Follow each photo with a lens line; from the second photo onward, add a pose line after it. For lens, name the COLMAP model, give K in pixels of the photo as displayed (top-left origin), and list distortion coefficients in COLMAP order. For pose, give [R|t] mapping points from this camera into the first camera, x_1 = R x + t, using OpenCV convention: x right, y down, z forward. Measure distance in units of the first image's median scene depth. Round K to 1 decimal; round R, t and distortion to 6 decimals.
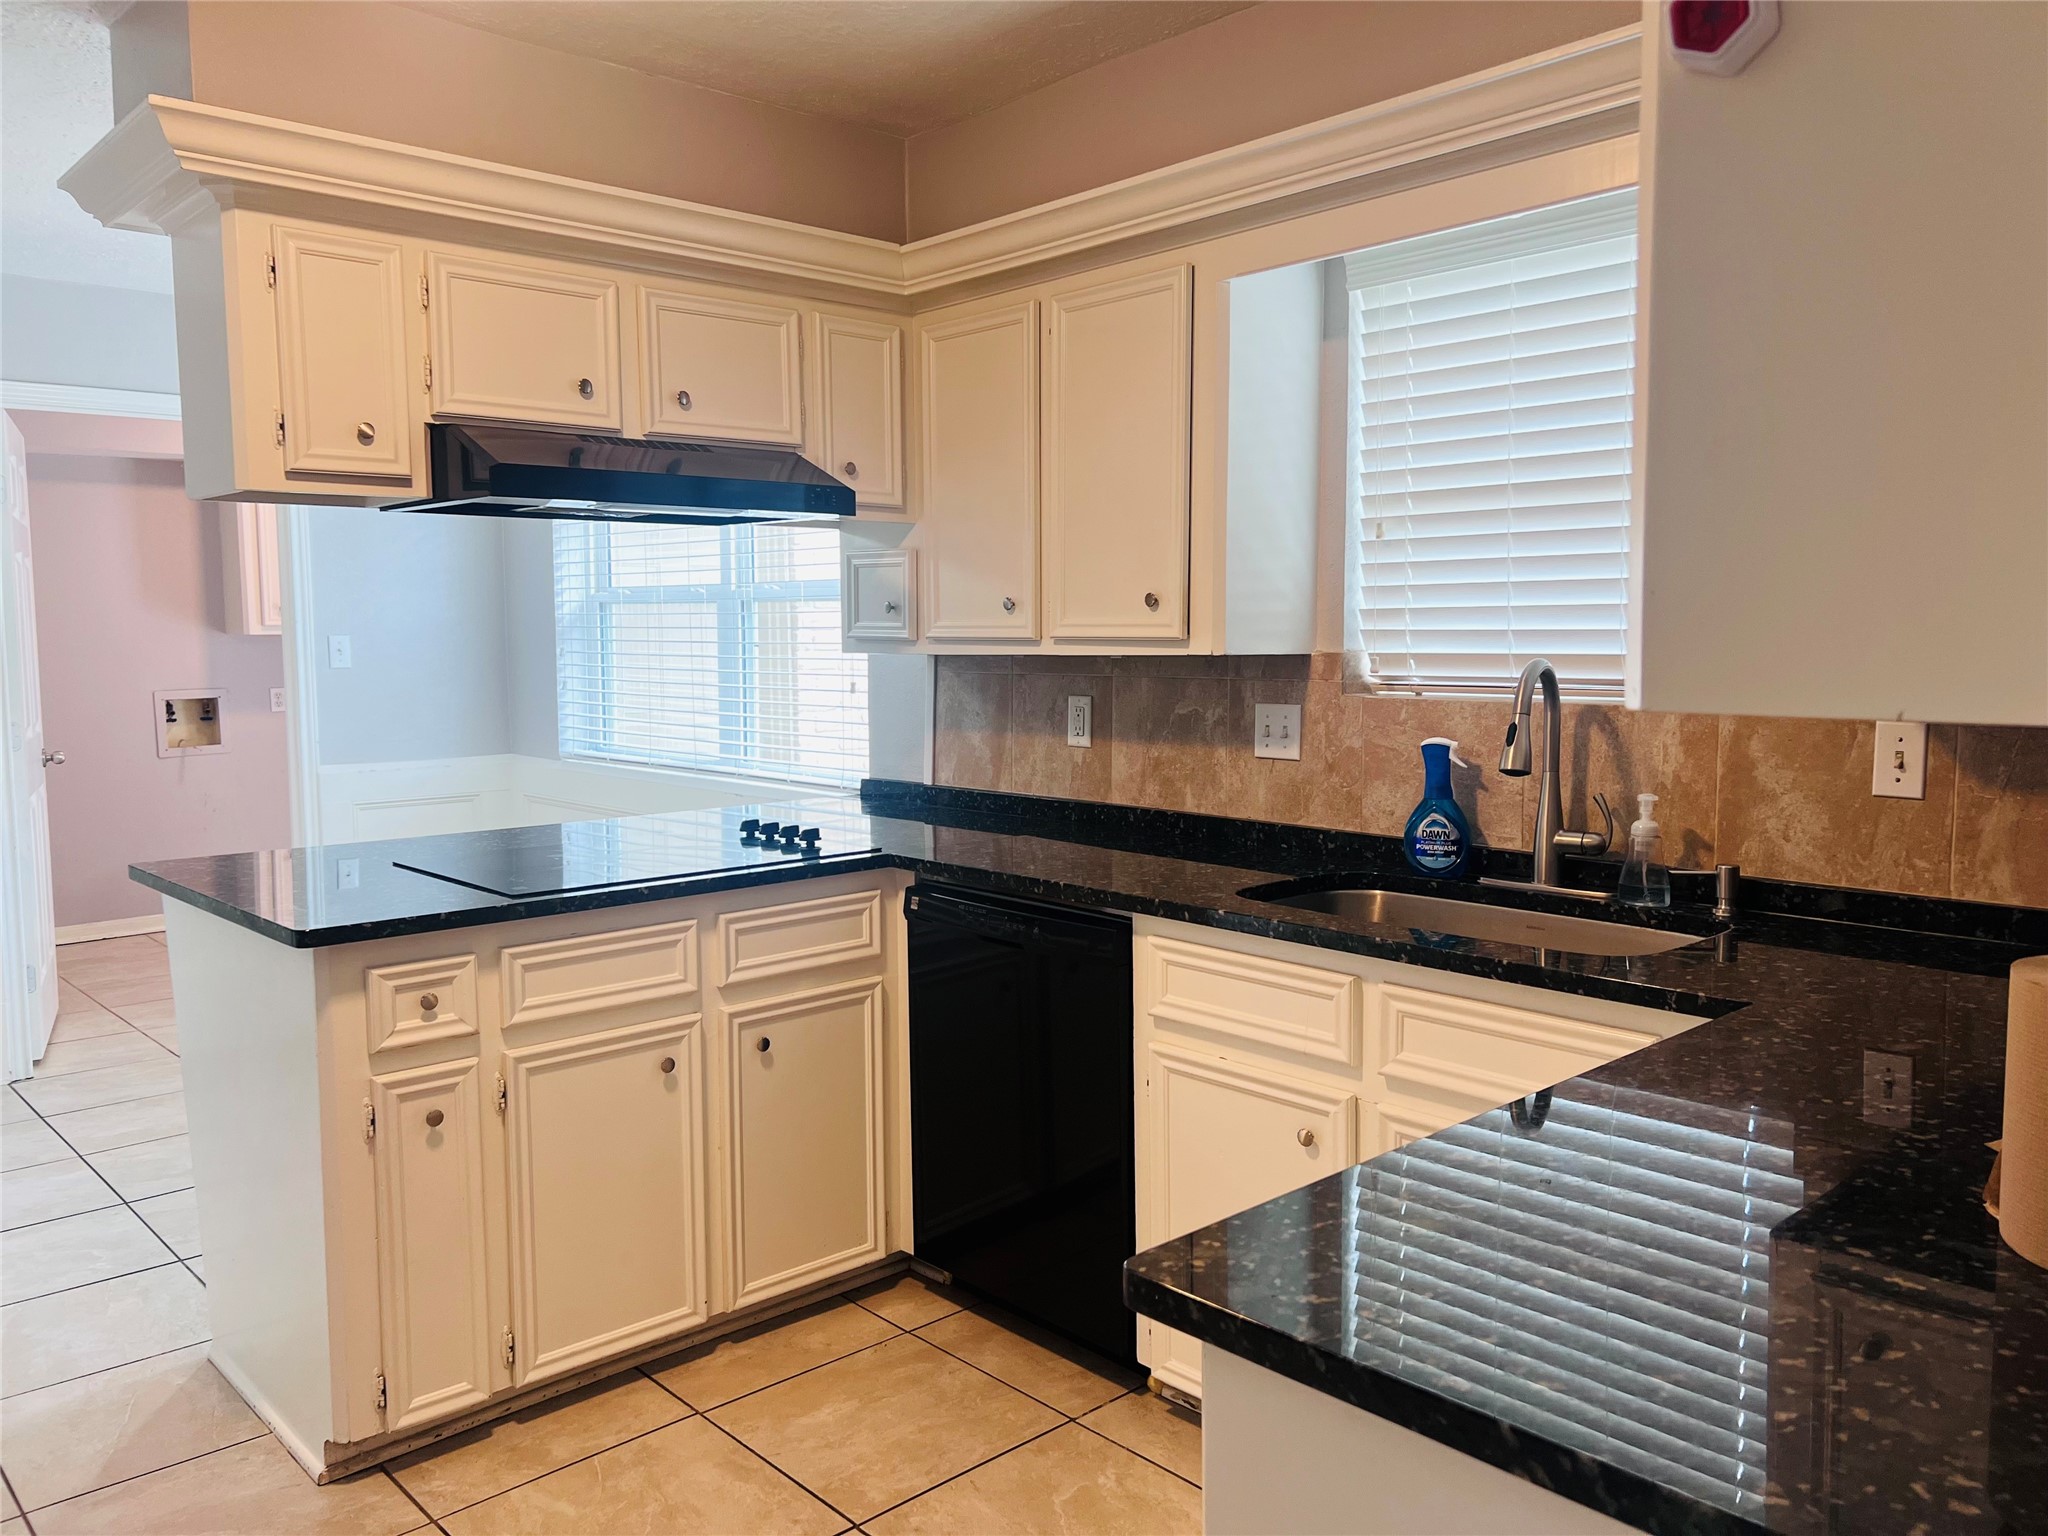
lens RADIAL K [[1541.6, 0, 1023.6], [0, 1541.6, 767.9], [0, 0, 1]] dist [0.084853, -0.090733]
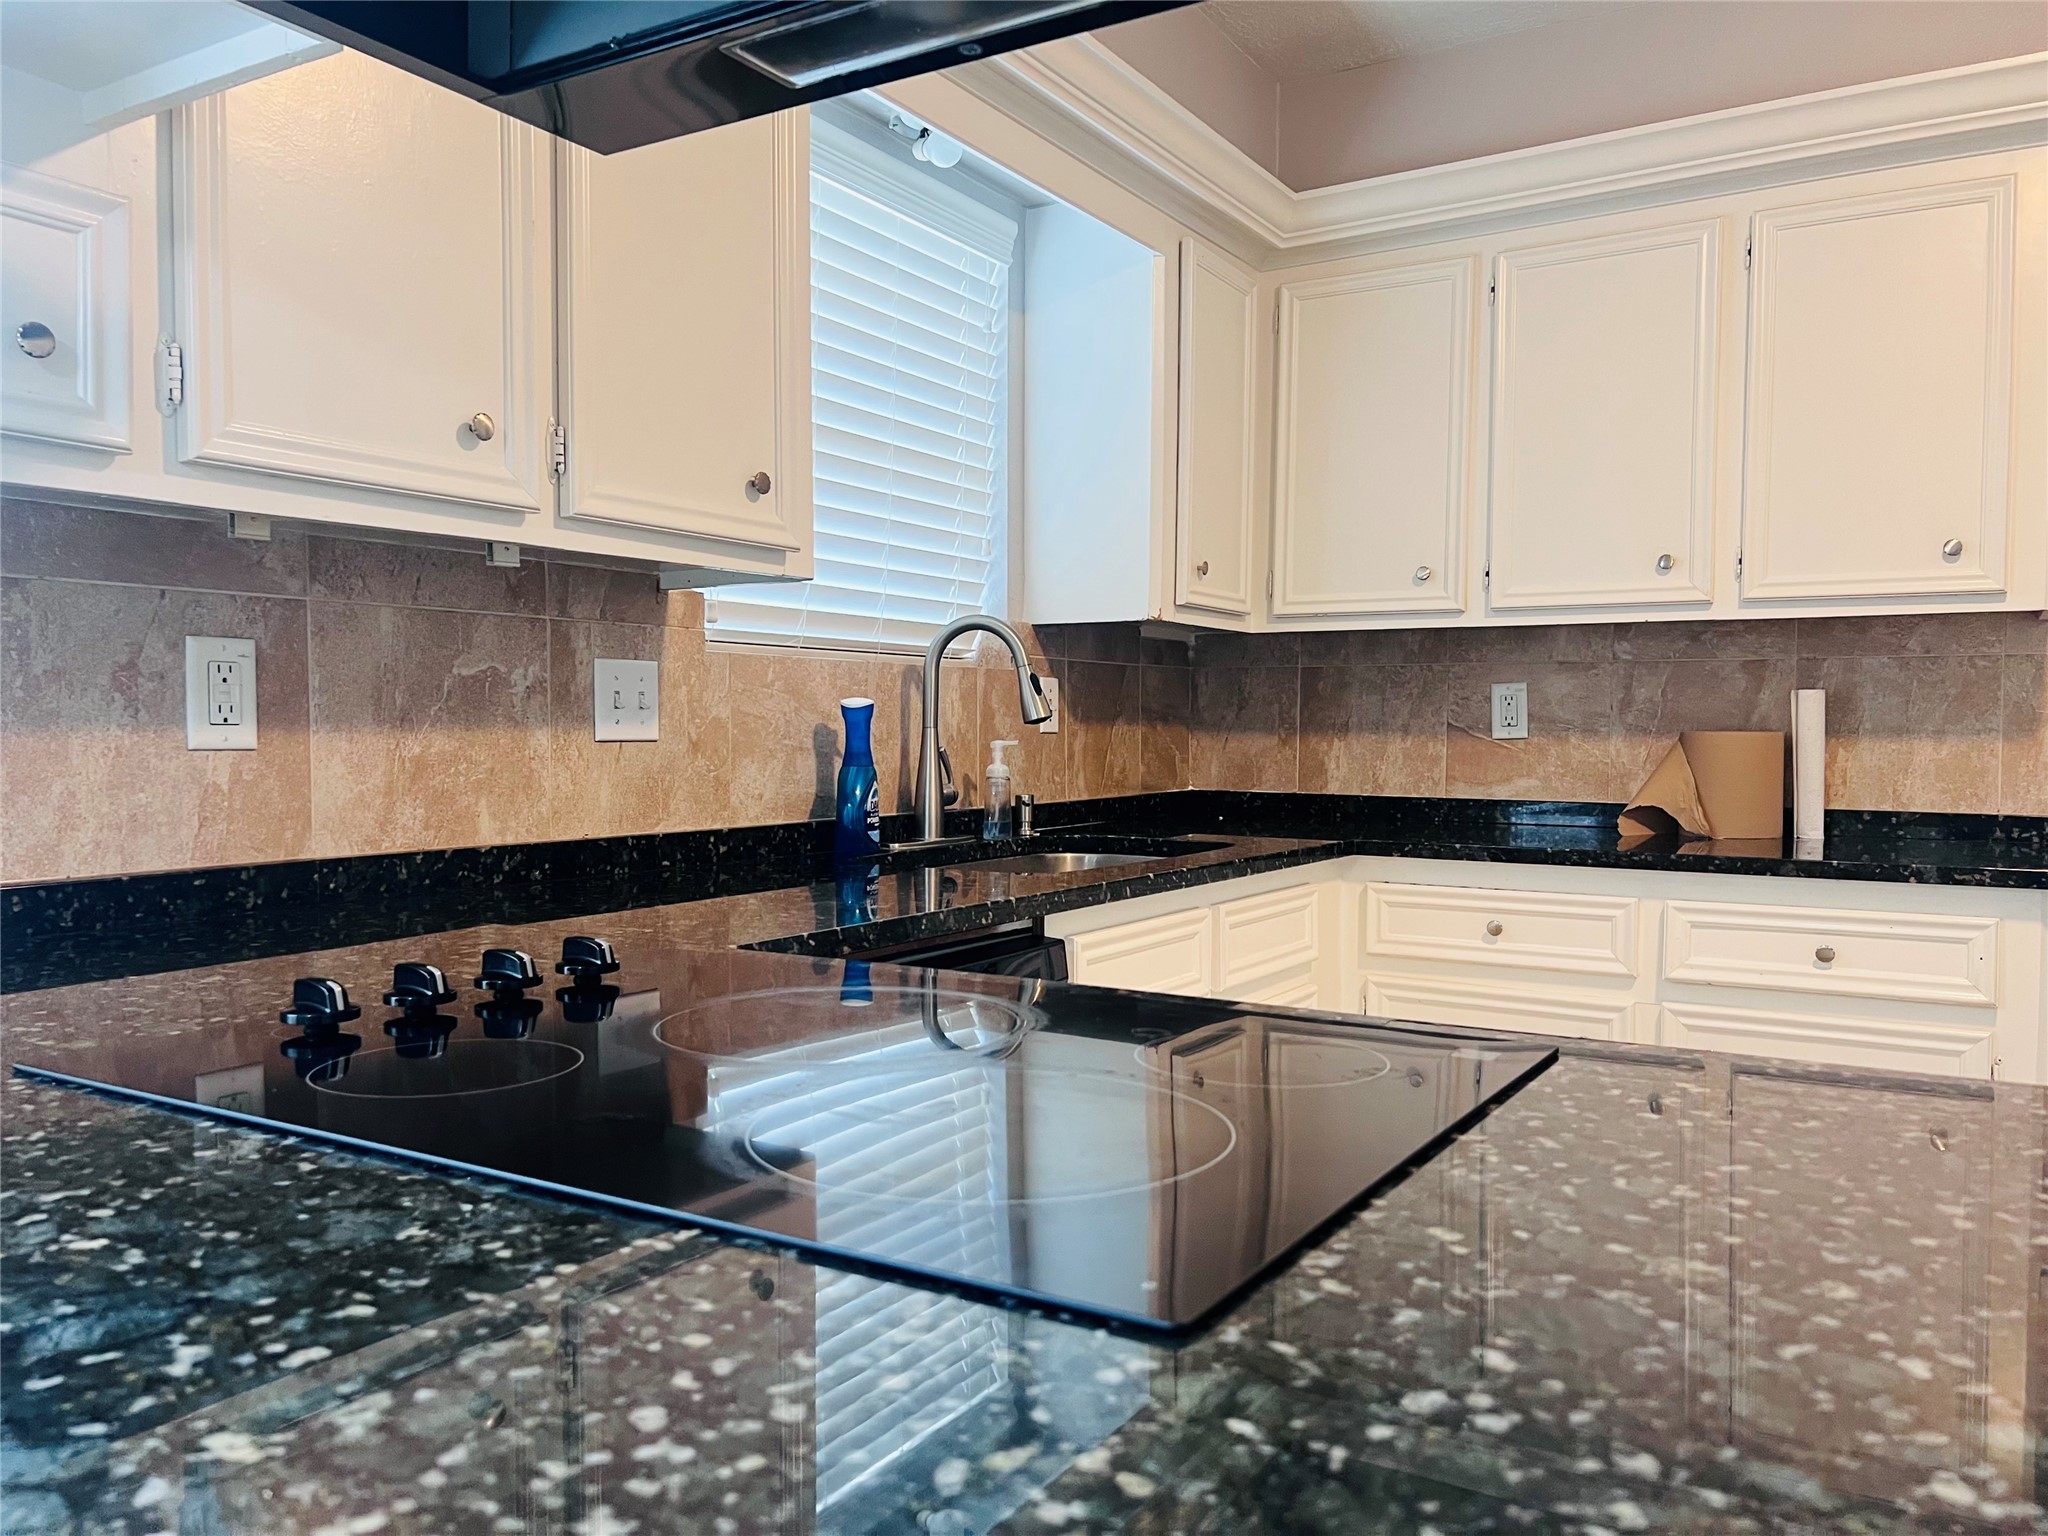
lens RADIAL K [[1541.6, 0, 1026.3], [0, 1541.6, 766.1], [0, 0, 1]] dist [0.084853, -0.090733]
pose [[-0.269622, -0.017494, 0.962807, -0.513674], [0.087857, 0.995218, 0.042686, -0.008051], [-0.958950, 0.096098, -0.266796, 0.967762]]
